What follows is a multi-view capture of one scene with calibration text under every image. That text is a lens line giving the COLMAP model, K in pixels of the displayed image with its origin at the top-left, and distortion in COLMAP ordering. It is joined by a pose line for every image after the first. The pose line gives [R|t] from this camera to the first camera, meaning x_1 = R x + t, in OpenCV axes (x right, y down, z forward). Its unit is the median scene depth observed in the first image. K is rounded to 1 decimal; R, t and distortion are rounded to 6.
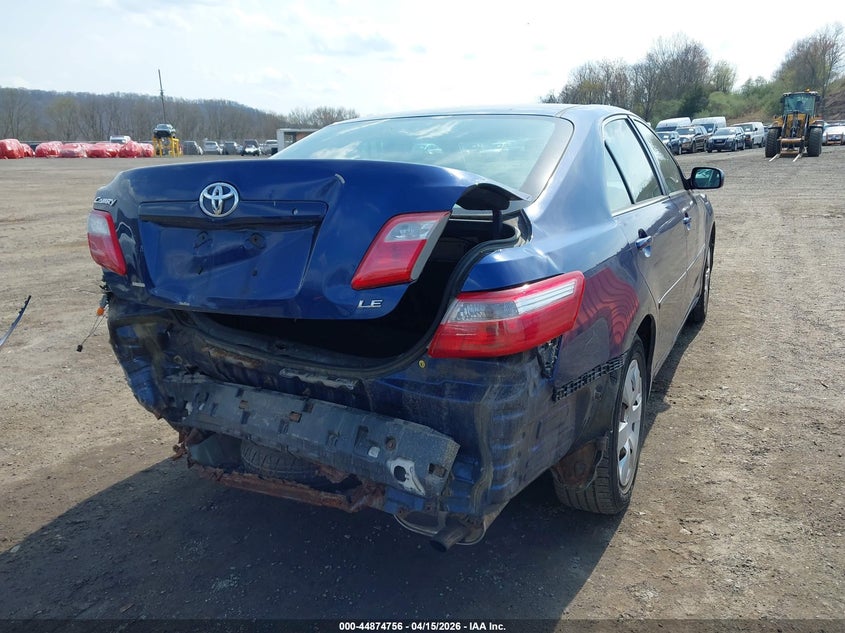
lens RADIAL K [[683.6, 0, 423.5], [0, 683.6, 300.9], [0, 0, 1]] dist [0.026701, -0.010018]
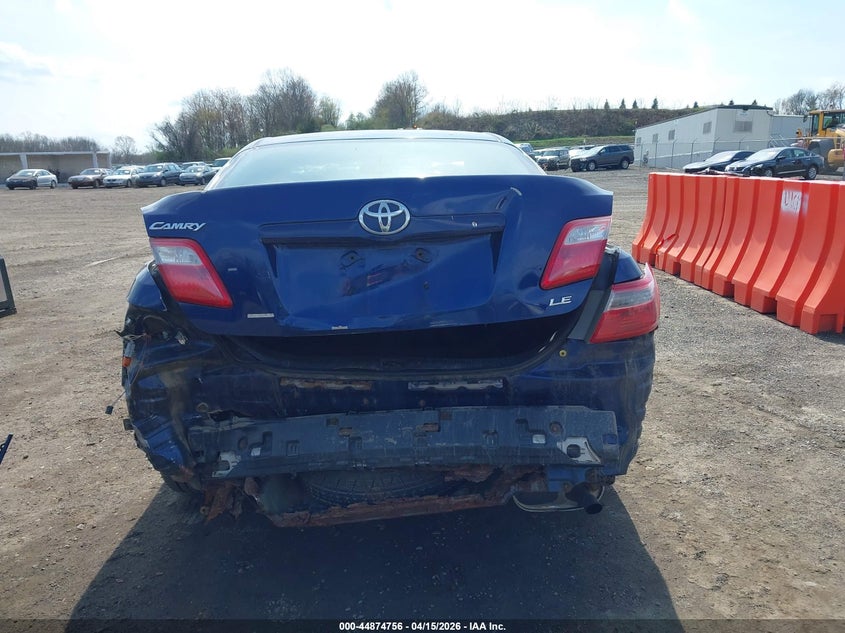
lens RADIAL K [[677.2, 0, 421.7], [0, 677.2, 300.2], [0, 0, 1]] dist [0.098578, -0.237656]
pose [[0.860957, -0.099561, 0.498839, -0.707109], [0.119099, 0.992855, -0.007395, -0.013630], [-0.494538, 0.065778, 0.866663, 0.122704]]
